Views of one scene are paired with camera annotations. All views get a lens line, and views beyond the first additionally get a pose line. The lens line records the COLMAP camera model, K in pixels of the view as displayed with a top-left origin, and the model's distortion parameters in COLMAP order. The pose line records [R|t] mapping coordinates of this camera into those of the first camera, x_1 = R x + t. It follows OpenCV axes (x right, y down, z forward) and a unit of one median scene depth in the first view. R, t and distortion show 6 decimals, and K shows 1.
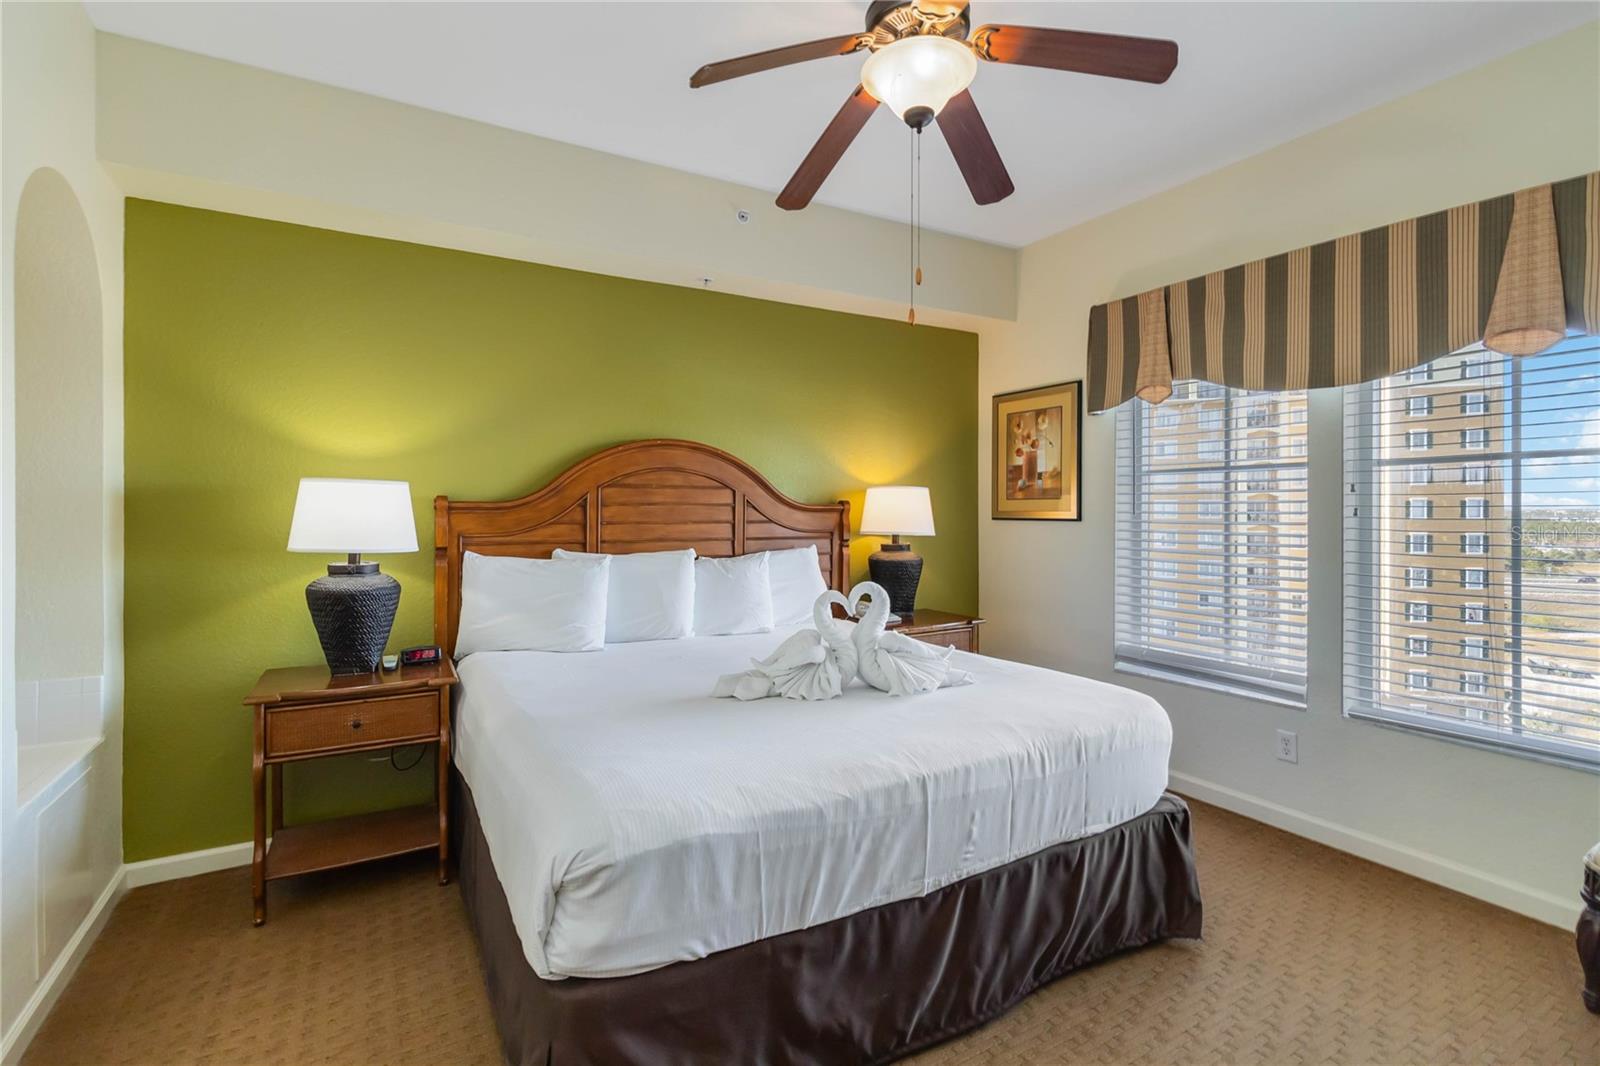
lens RADIAL K [[757.2, 0, 801.2], [0, 757.2, 507.8], [0, 0, 1]] dist [-0.003422, -0.000607]
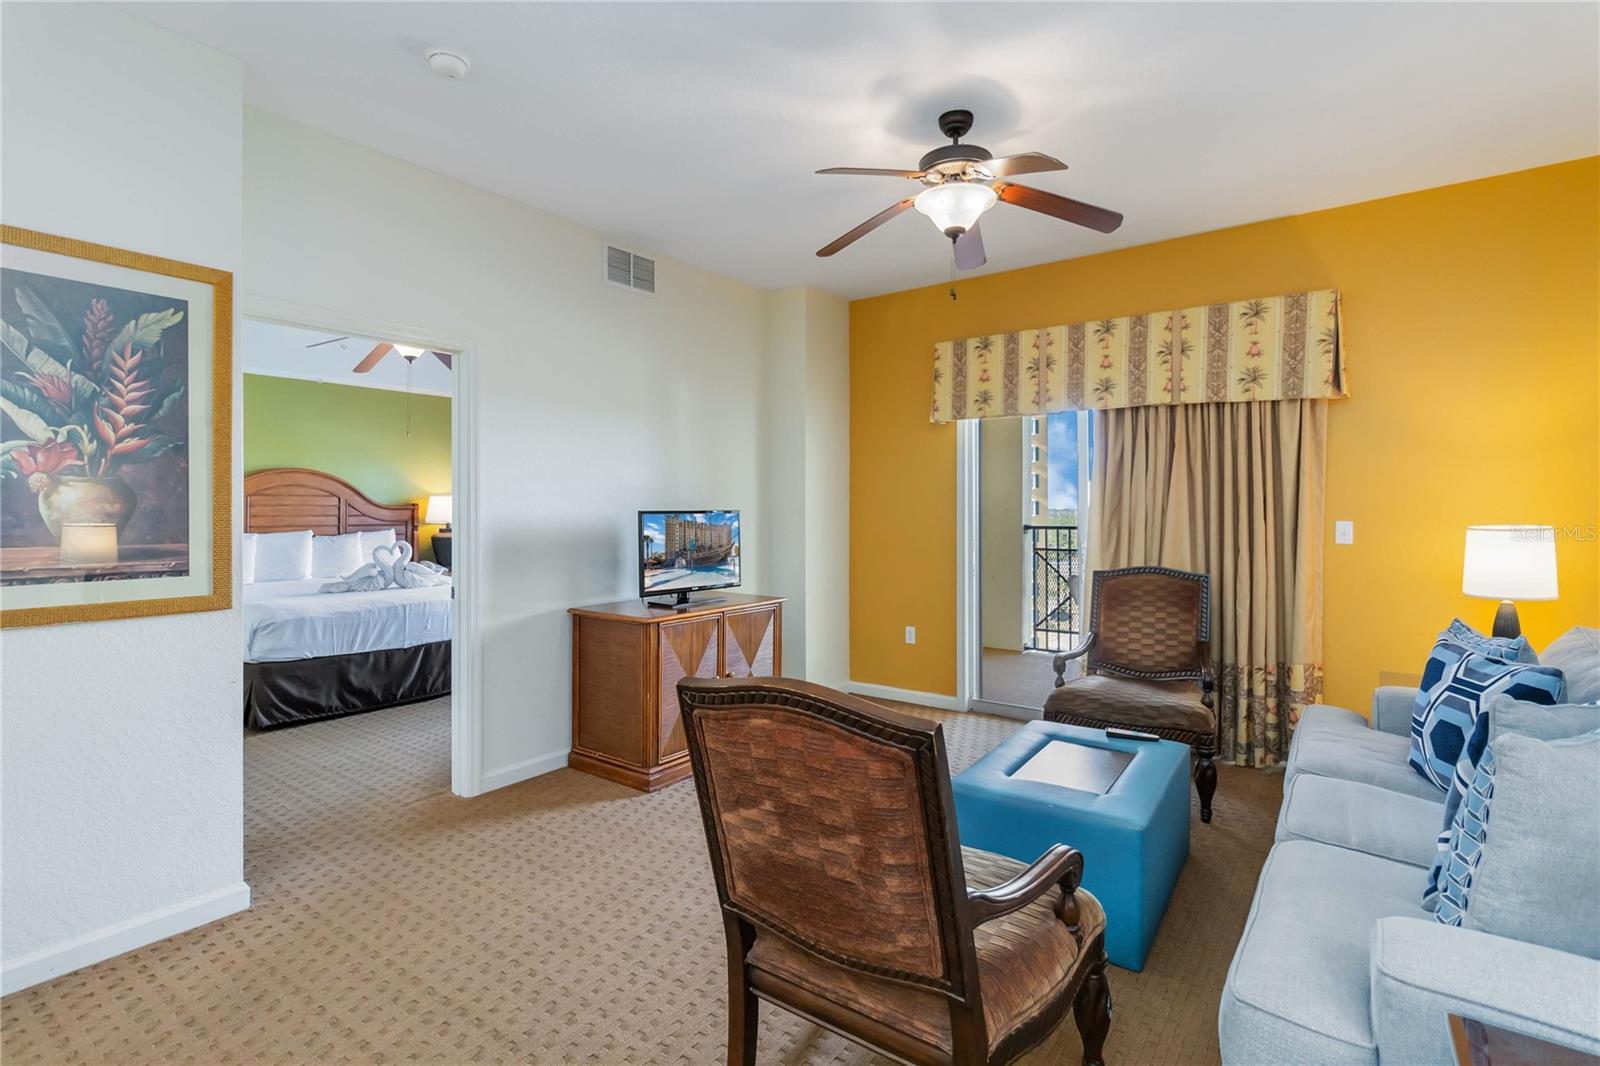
lens RADIAL K [[757.2, 0, 801.2], [0, 757.2, 507.8], [0, 0, 1]] dist [-0.003422, -0.000607]
pose [[0.912424, 0.001395, 0.409243, 0.336860], [-0.002067, 0.999997, 0.001199, -0.007559], [-0.409240, -0.001940, 0.912425, -2.038831]]
